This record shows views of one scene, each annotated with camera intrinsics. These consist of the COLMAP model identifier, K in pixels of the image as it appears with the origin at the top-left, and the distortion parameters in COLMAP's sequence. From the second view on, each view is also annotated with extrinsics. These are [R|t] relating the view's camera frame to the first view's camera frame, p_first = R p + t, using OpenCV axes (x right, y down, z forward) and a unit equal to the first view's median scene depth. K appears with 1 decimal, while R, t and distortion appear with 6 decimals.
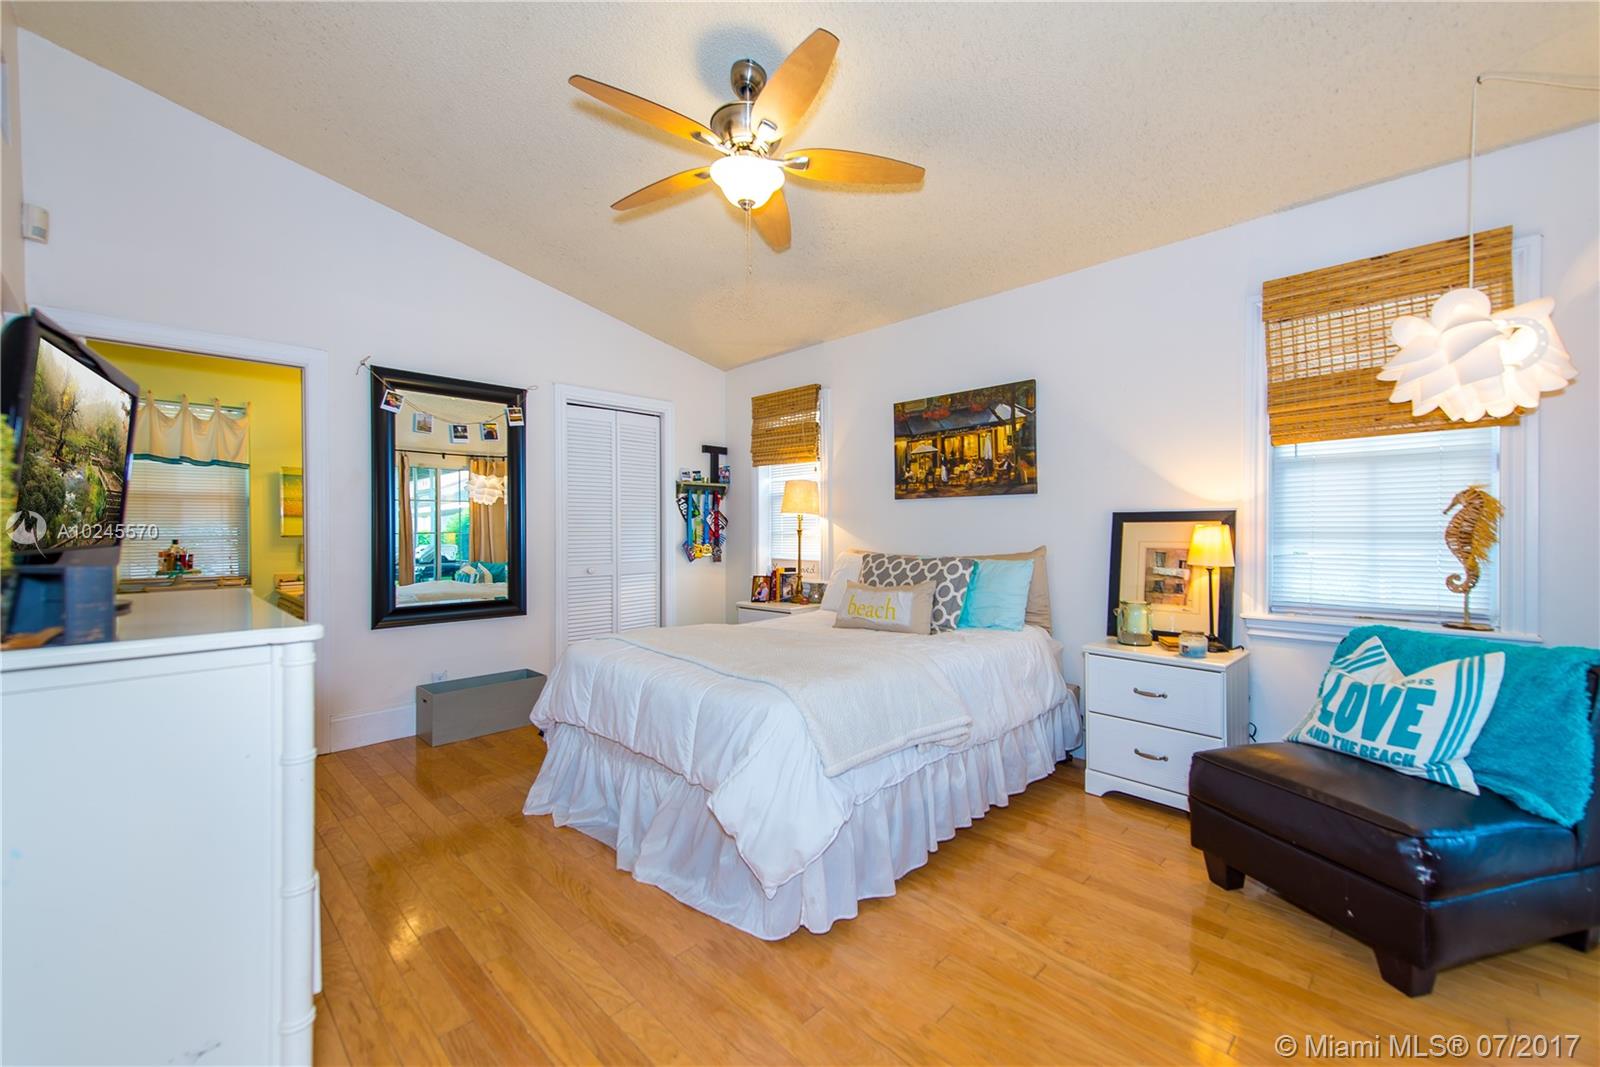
lens RADIAL K [[662.6, 0, 799.4], [0, 662.6, 533.8], [0, 0, 1]] dist [0.025612, 0.000090]
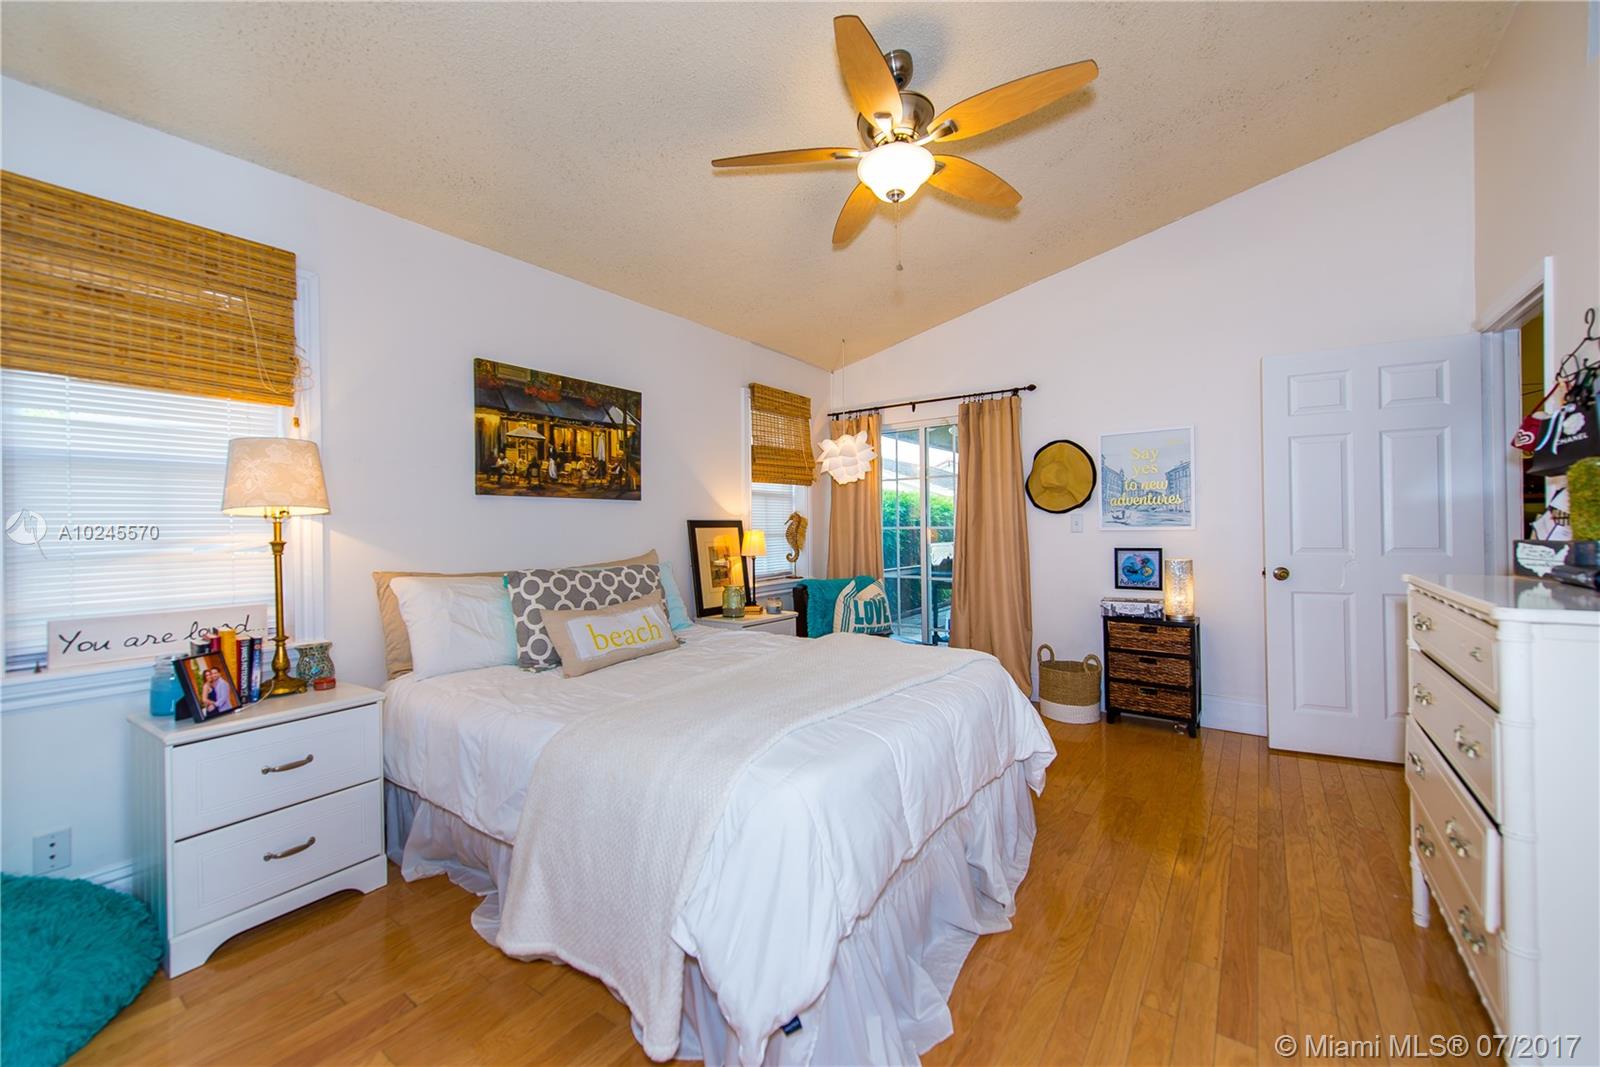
lens RADIAL K [[627.2, 0, 801.1], [0, 627.2, 529.6], [0, 0, 1]] dist [-0.002934, -0.000800]
pose [[-0.170798, 0.005231, 0.985292, -0.618874], [0.022734, 0.999741, -0.001367, -0.006616], [-0.985044, 0.022166, -0.170873, 0.848010]]
